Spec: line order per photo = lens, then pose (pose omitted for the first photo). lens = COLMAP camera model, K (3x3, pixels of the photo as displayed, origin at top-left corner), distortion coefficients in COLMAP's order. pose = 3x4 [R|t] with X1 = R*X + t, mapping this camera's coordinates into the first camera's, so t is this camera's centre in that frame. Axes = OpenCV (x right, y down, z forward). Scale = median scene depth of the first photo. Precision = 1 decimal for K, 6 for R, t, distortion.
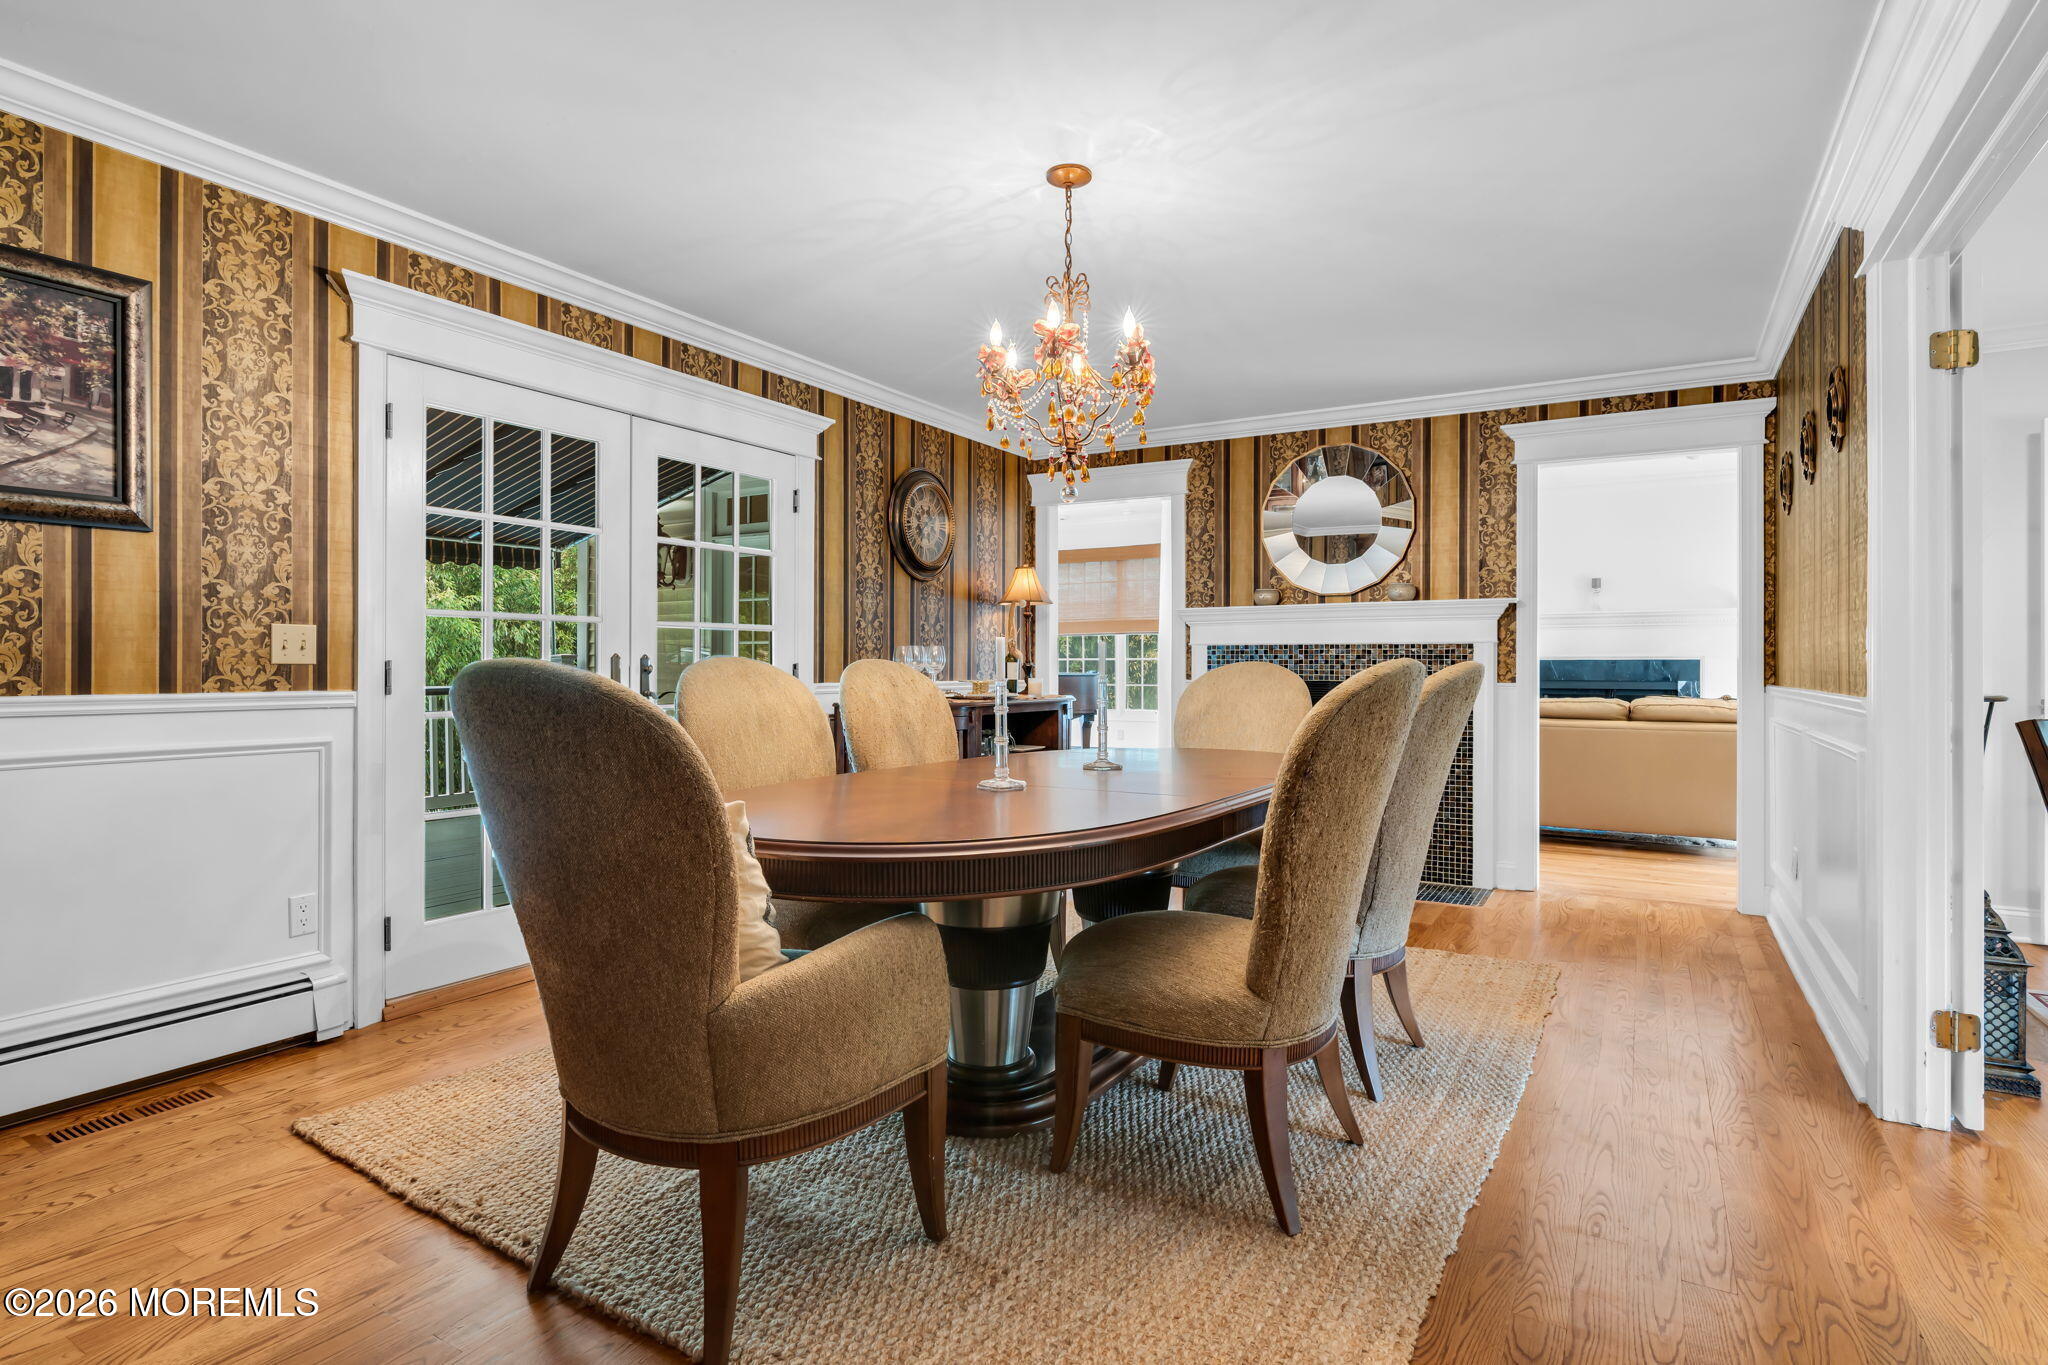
lens RADIAL K [[925.6, 0, 1026.9], [0, 925.6, 673.2], [0, 0, 1]] dist [-0.000840, -0.000129]
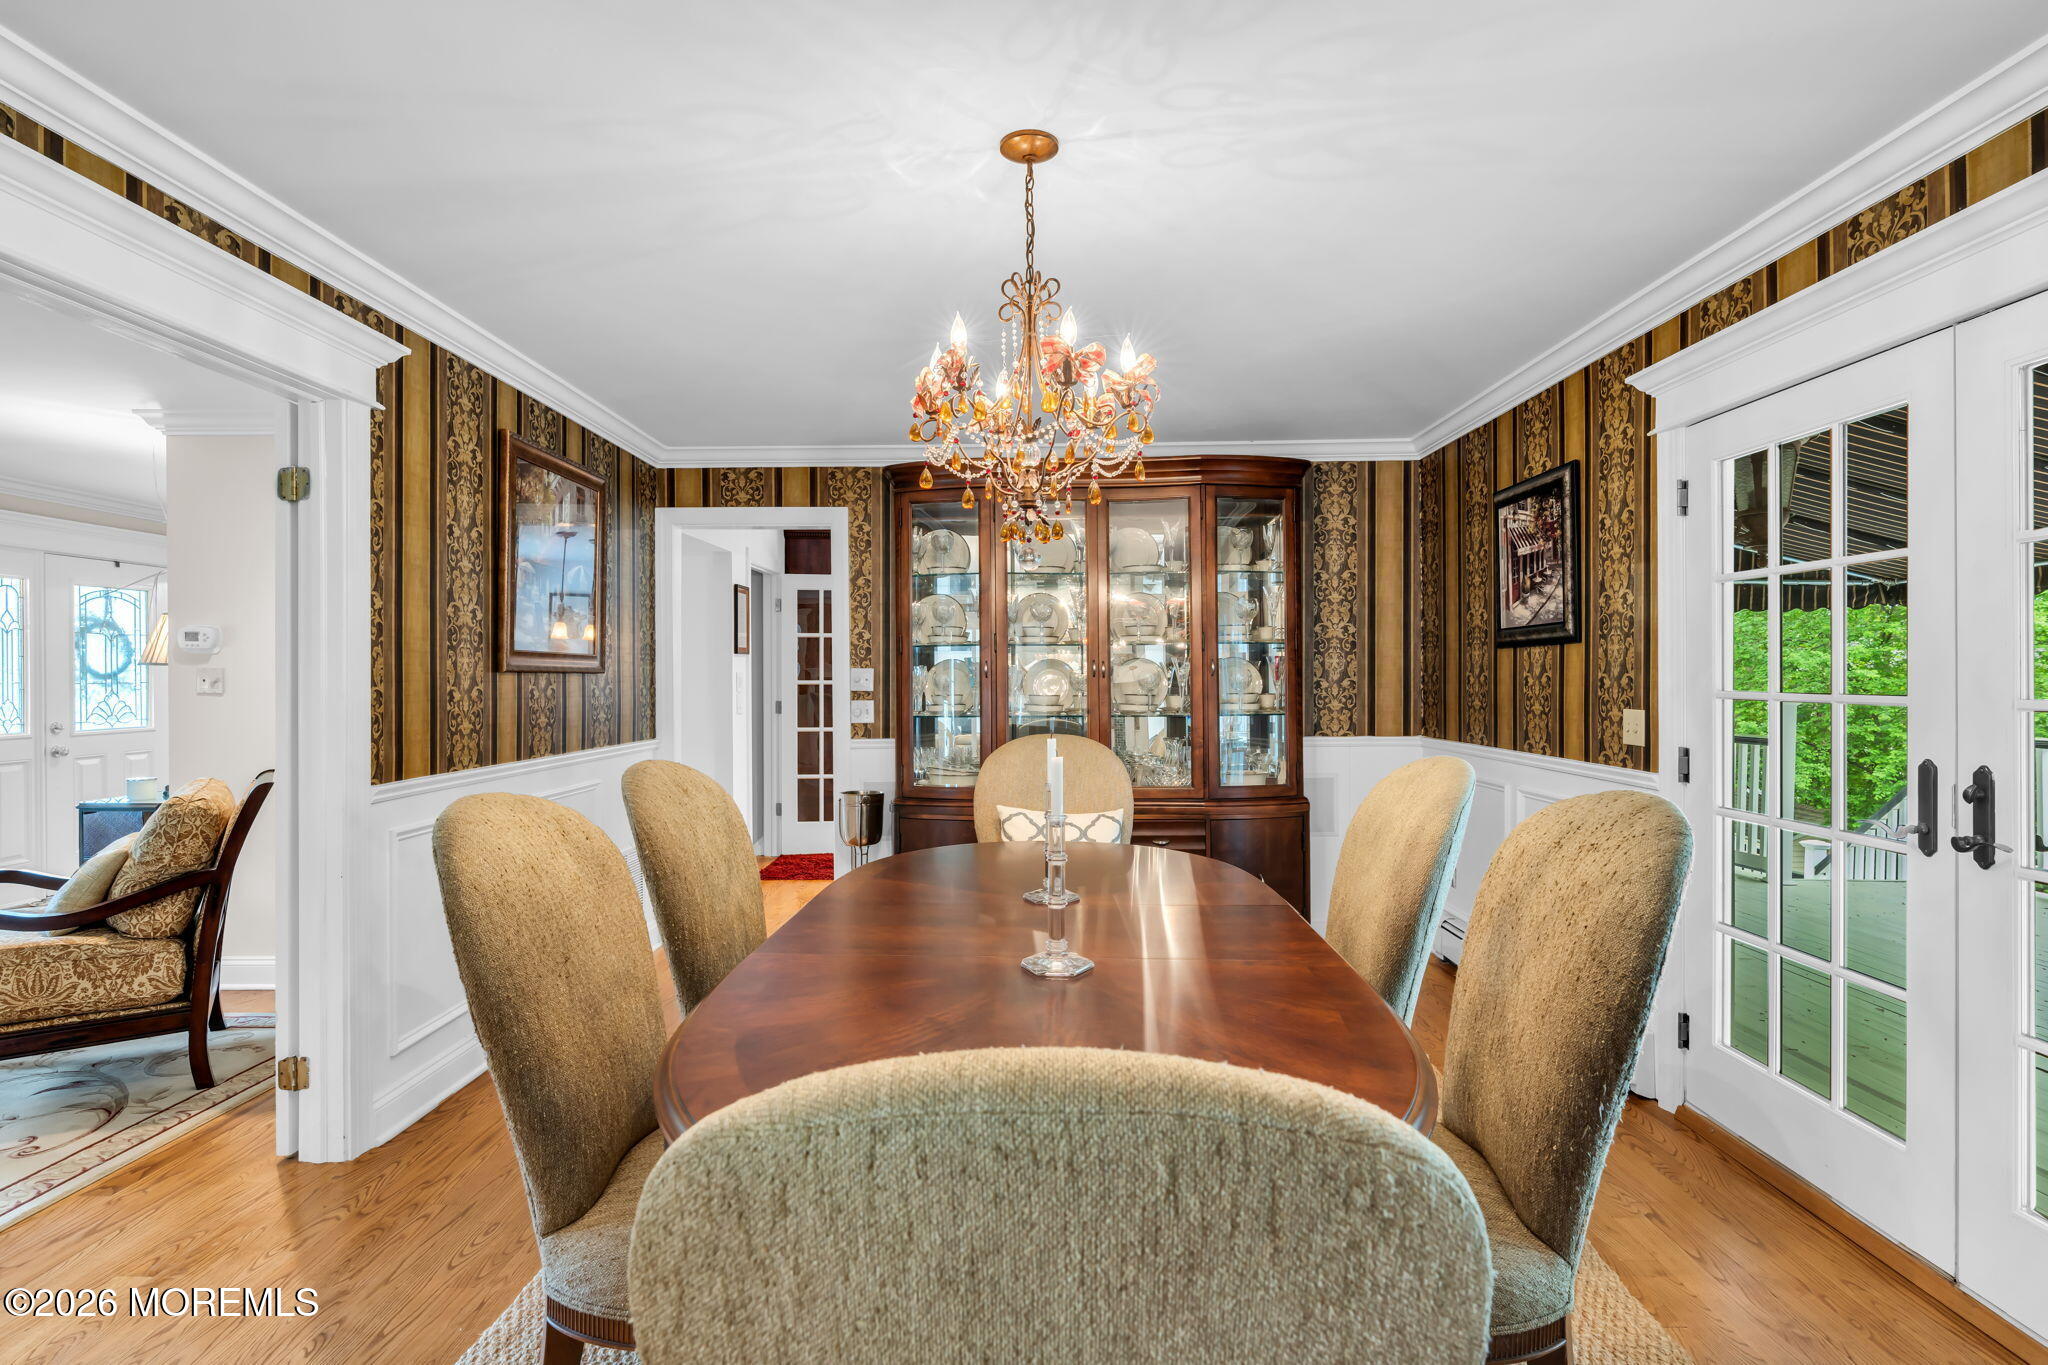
lens RADIAL K [[925.6, 0, 1026.9], [0, 925.6, 673.2], [0, 0, 1]] dist [-0.000840, -0.000129]
pose [[-0.835581, 0.002586, -0.549361, 0.460262], [0.002034, 0.999997, 0.001613, -0.106361], [0.549363, 0.000230, -0.835584, 1.619618]]
